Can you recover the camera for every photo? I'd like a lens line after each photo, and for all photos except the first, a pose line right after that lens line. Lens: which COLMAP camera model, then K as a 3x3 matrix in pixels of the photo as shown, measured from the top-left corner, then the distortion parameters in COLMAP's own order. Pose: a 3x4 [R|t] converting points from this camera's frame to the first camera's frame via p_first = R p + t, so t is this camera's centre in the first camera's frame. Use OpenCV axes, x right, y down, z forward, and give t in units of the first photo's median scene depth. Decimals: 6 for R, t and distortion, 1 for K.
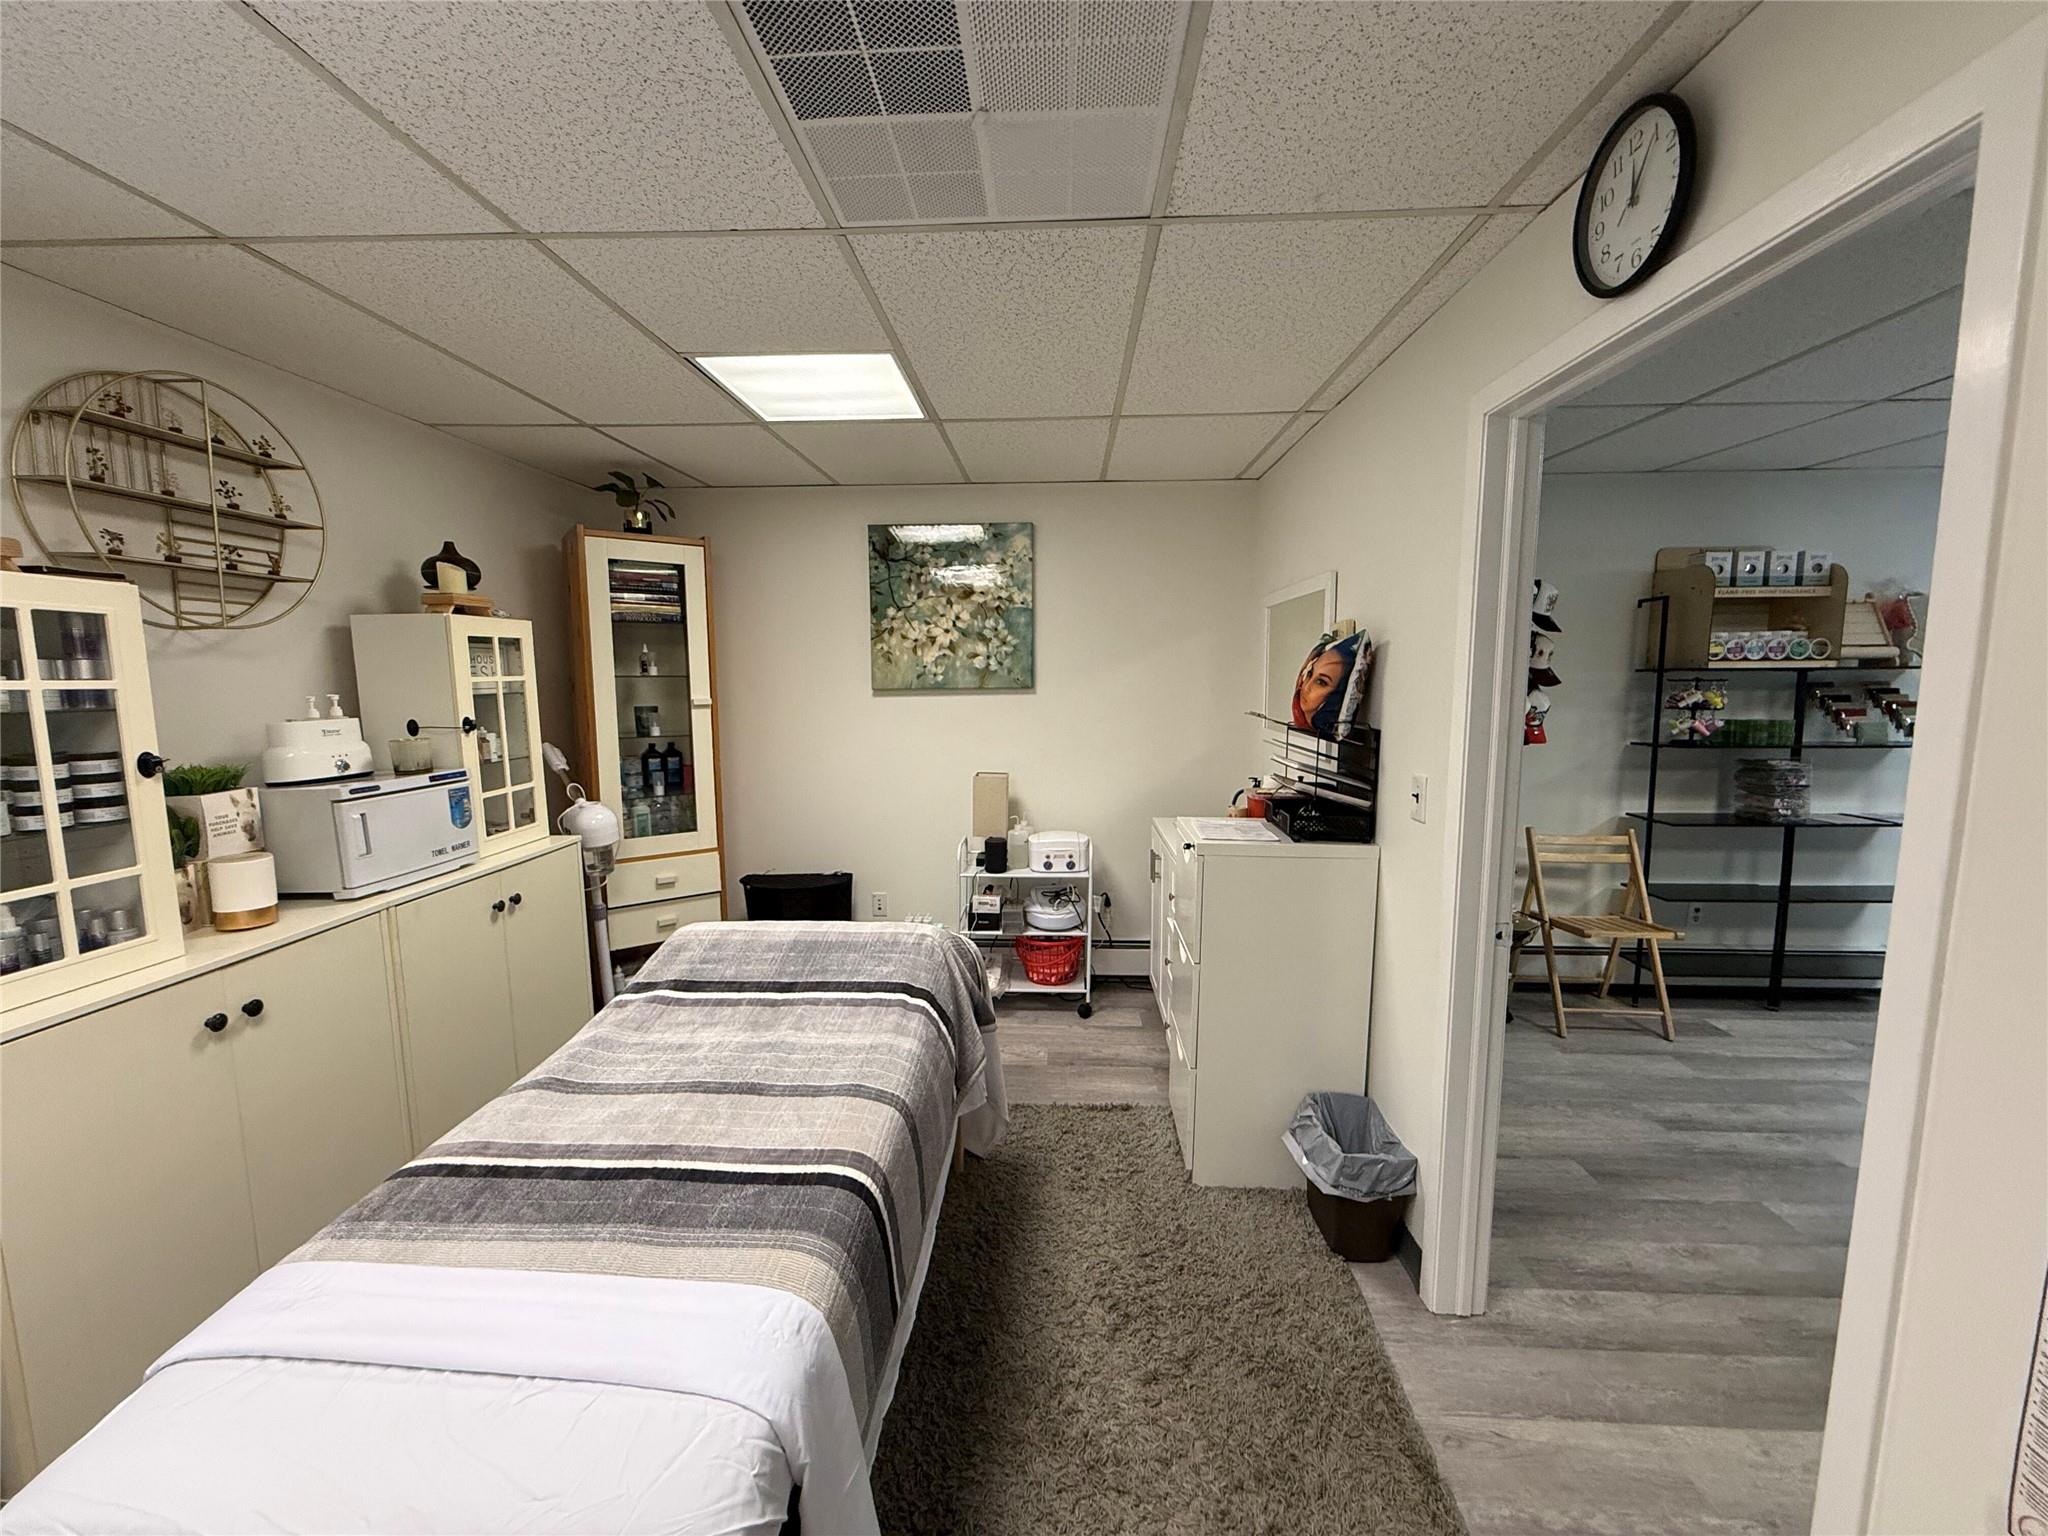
lens RADIAL K [[812.2, 0, 1025.0], [0, 812.2, 766.3], [0, 0, 1]] dist [-0.002105, 0.000395]
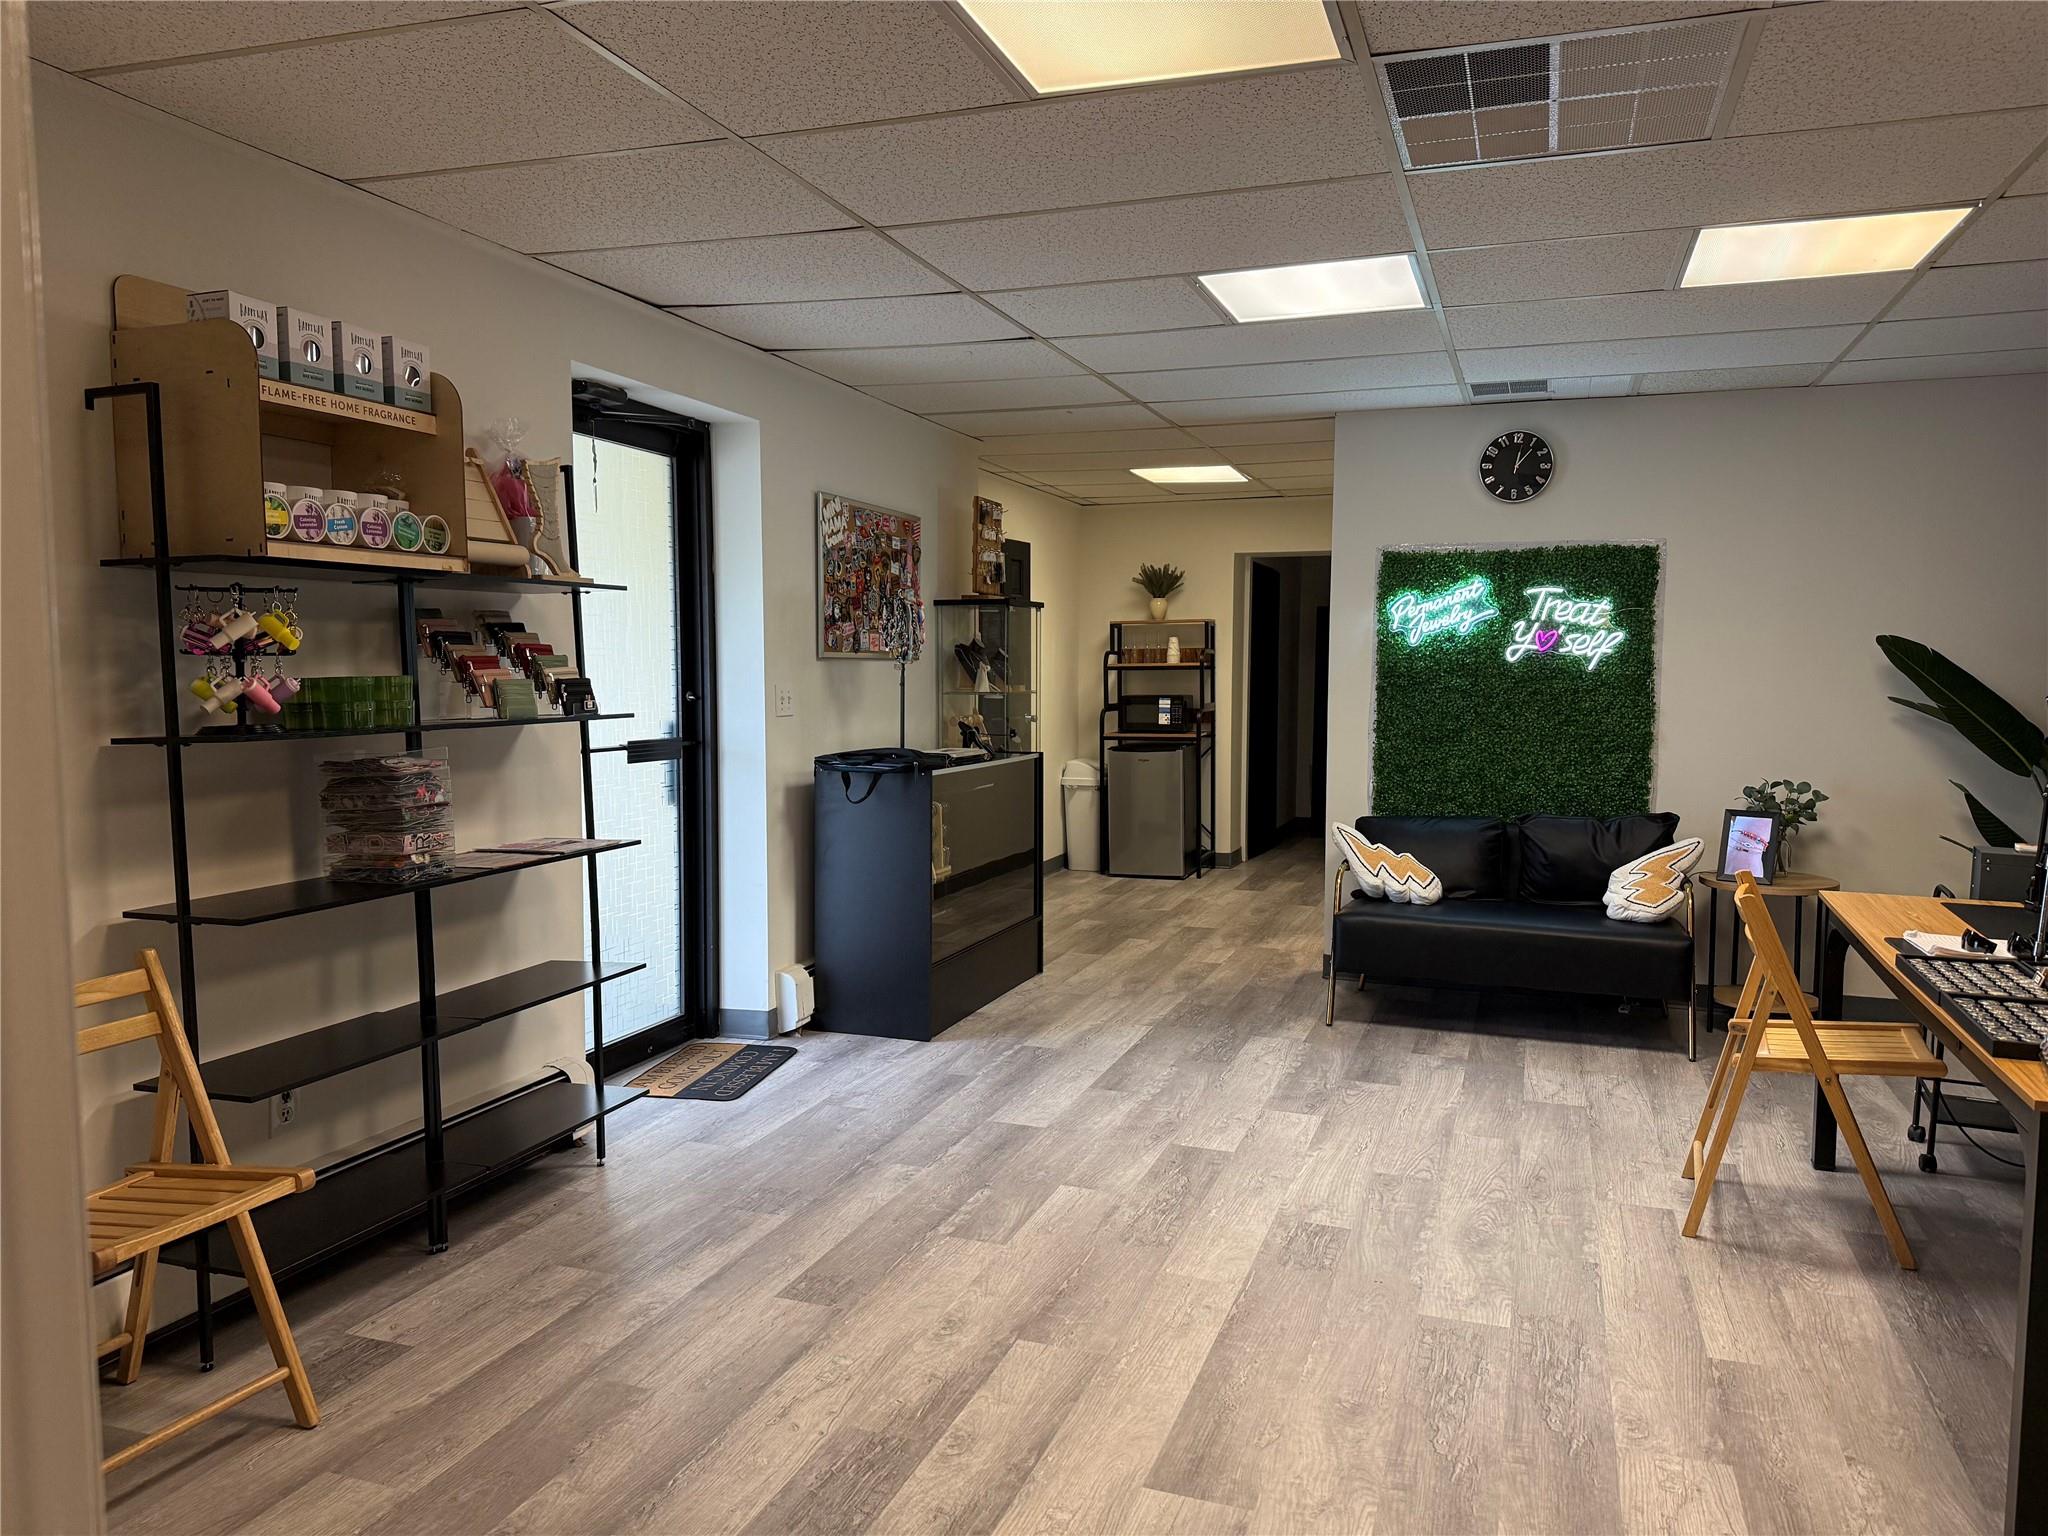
lens RADIAL K [[1426.0, 0, 1039.7], [0, 1426.0, 773.2], [0, 0, 1]] dist [0.049963, -0.063103]
pose [[0.283046, -0.071583, 0.956431, 0.200658], [0.107664, 0.993279, 0.042478, 0.007446], [-0.953044, 0.090950, 0.288851, 0.375918]]
